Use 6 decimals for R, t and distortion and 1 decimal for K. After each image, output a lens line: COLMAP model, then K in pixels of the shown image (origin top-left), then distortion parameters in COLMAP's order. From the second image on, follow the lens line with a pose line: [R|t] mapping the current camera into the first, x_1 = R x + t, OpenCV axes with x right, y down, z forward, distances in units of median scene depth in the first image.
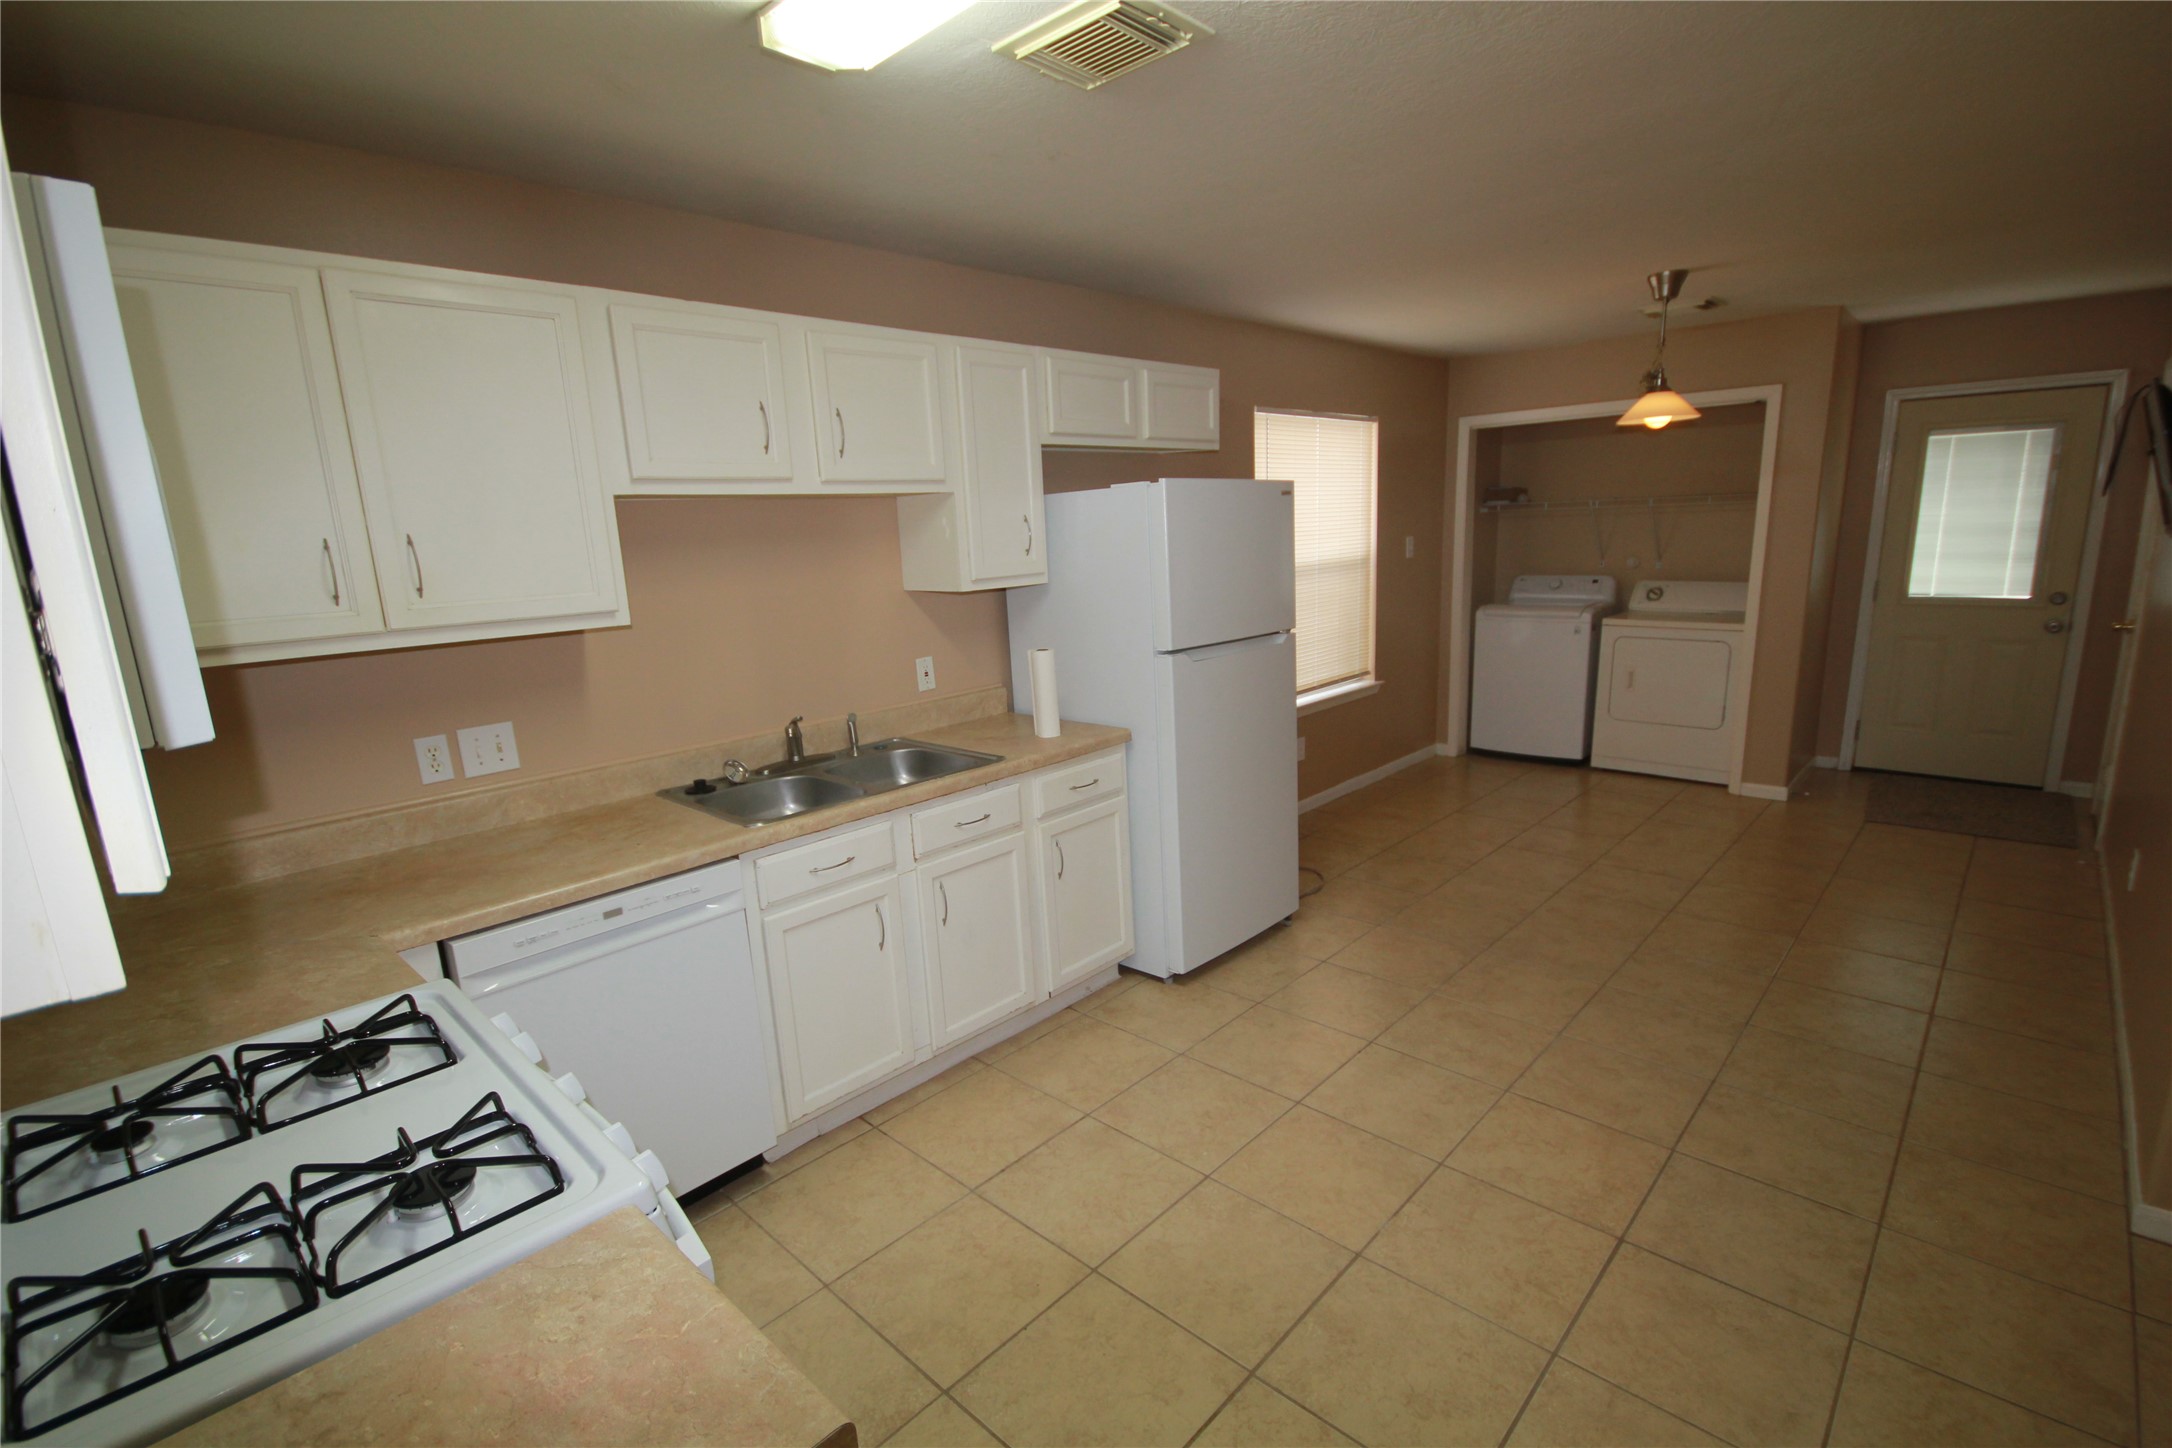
lens RADIAL K [[1001.9, 0, 1101.5], [0, 1001.9, 727.9], [0, 0, 1]] dist [-0.005729, -0.000843]
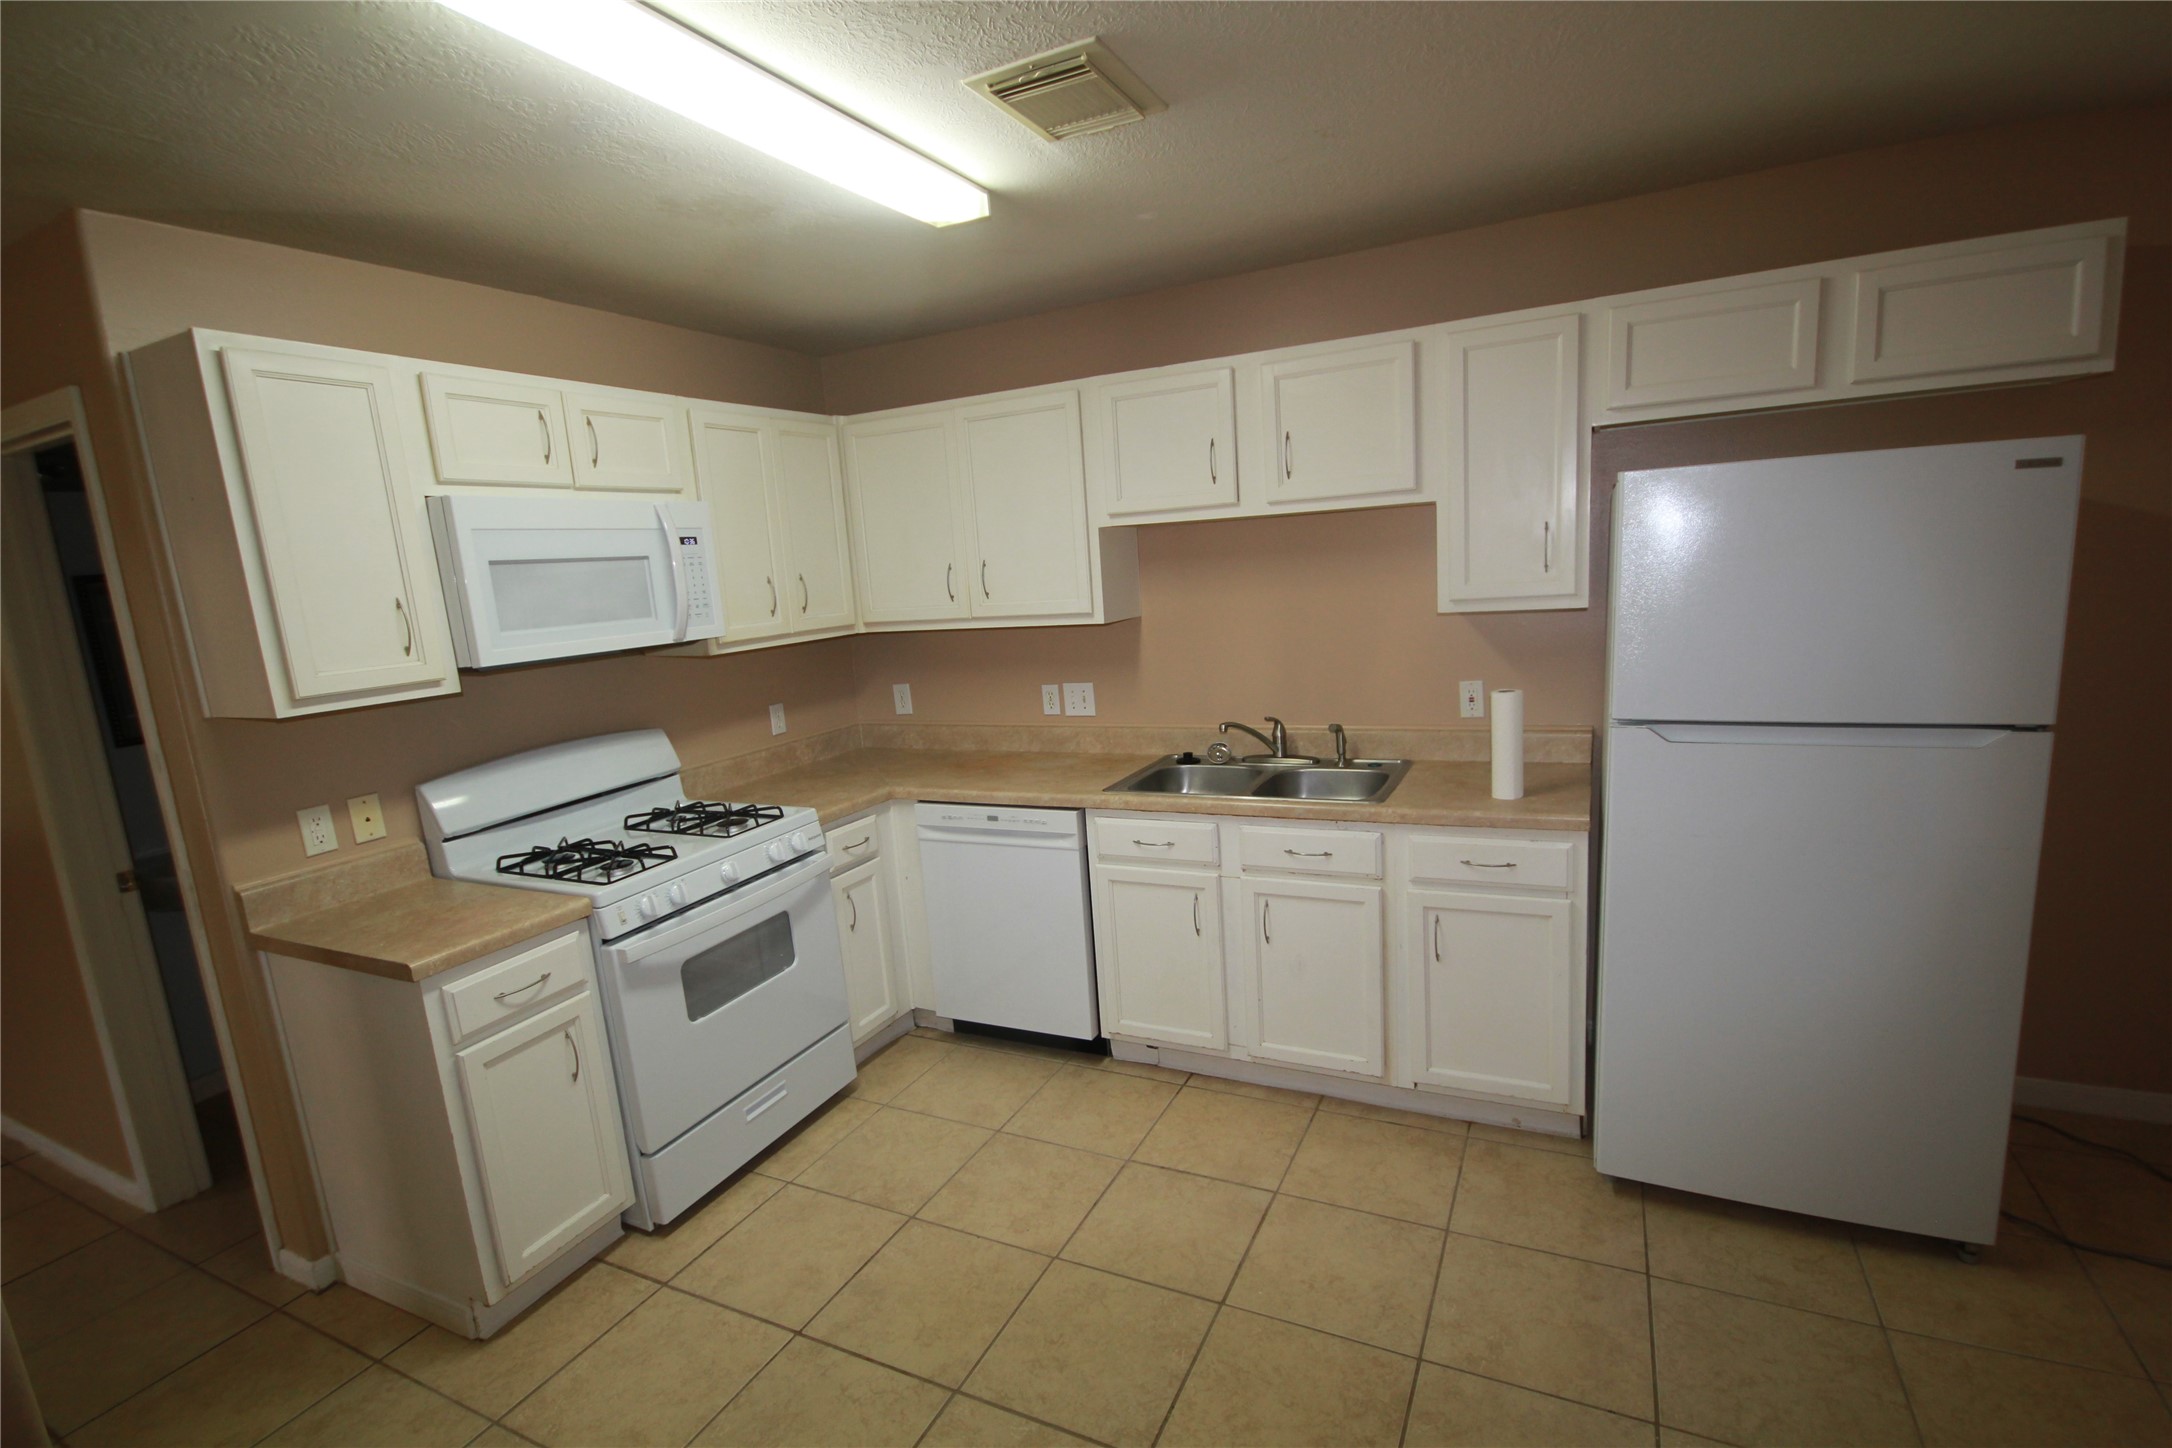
lens RADIAL K [[1001.9, 0, 1095.3], [0, 1001.9, 733.7], [0, 0, 1]] dist [-0.005729, -0.000843]
pose [[0.291207, 0.188038, -0.937998, 0.780011], [-0.137279, 0.978559, 0.153550, -0.157227], [0.946759, 0.084052, 0.310777, 0.561642]]
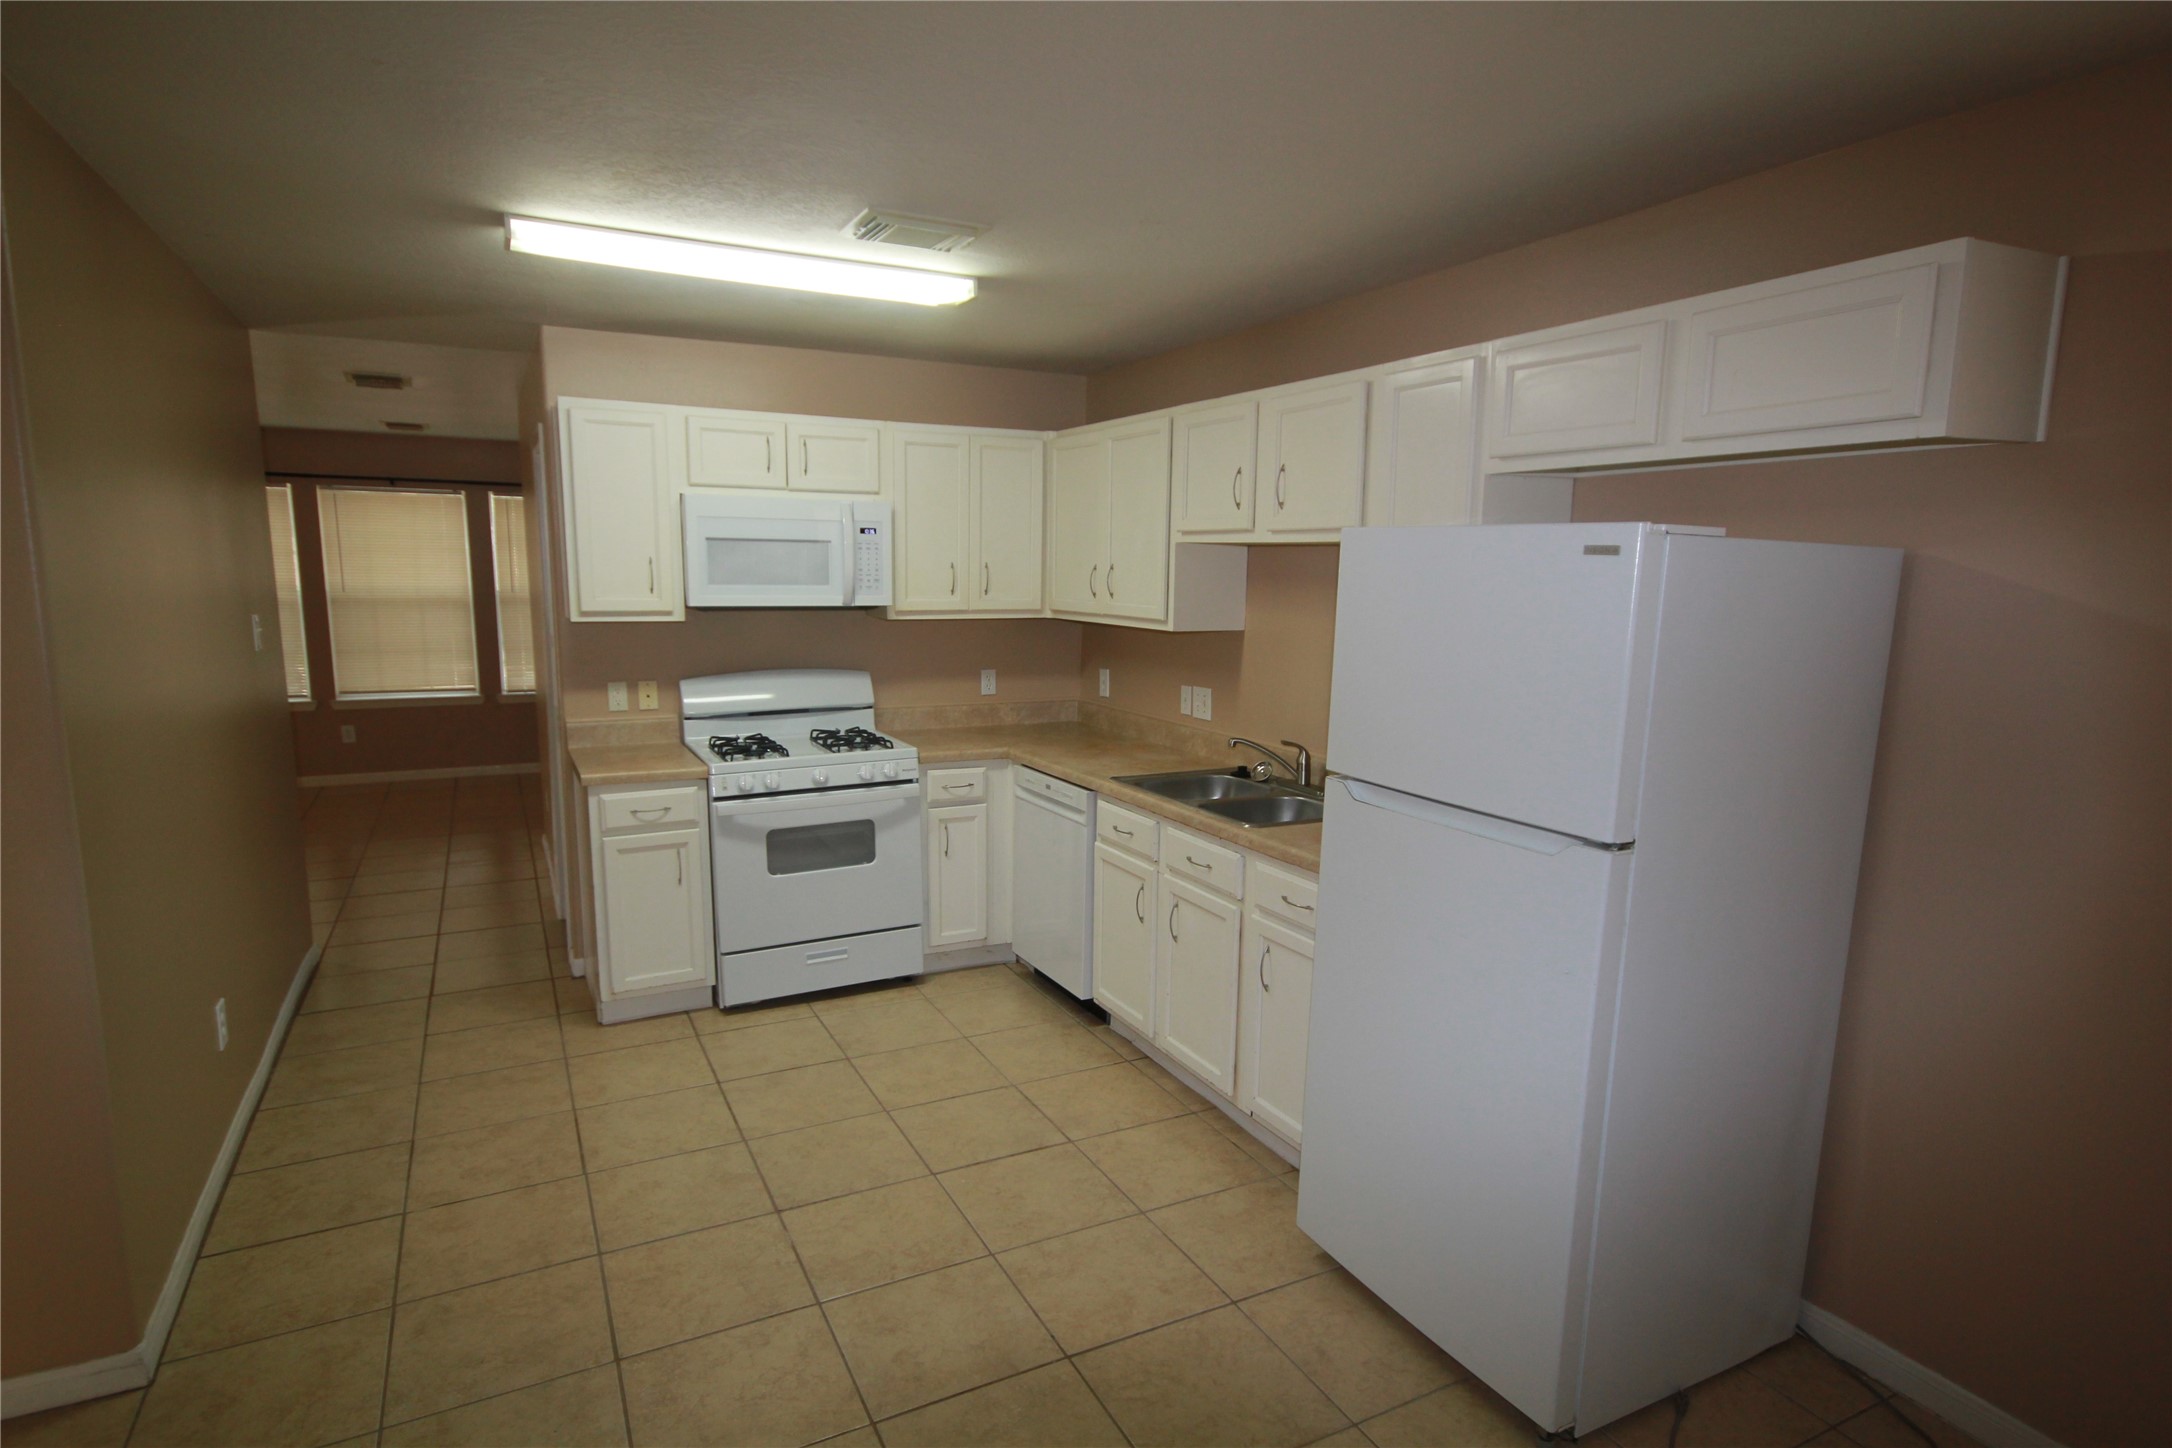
lens RADIAL K [[1176.4, 0, 1097.9], [0, 1176.4, 730.1], [0, 0, 1]] dist [0.000693, 0.003313]
pose [[-0.335054, 0.171158, -0.926523, 1.115815], [-0.188869, 0.951202, 0.244016, -0.347102], [0.923075, 0.256750, -0.286377, 1.366558]]
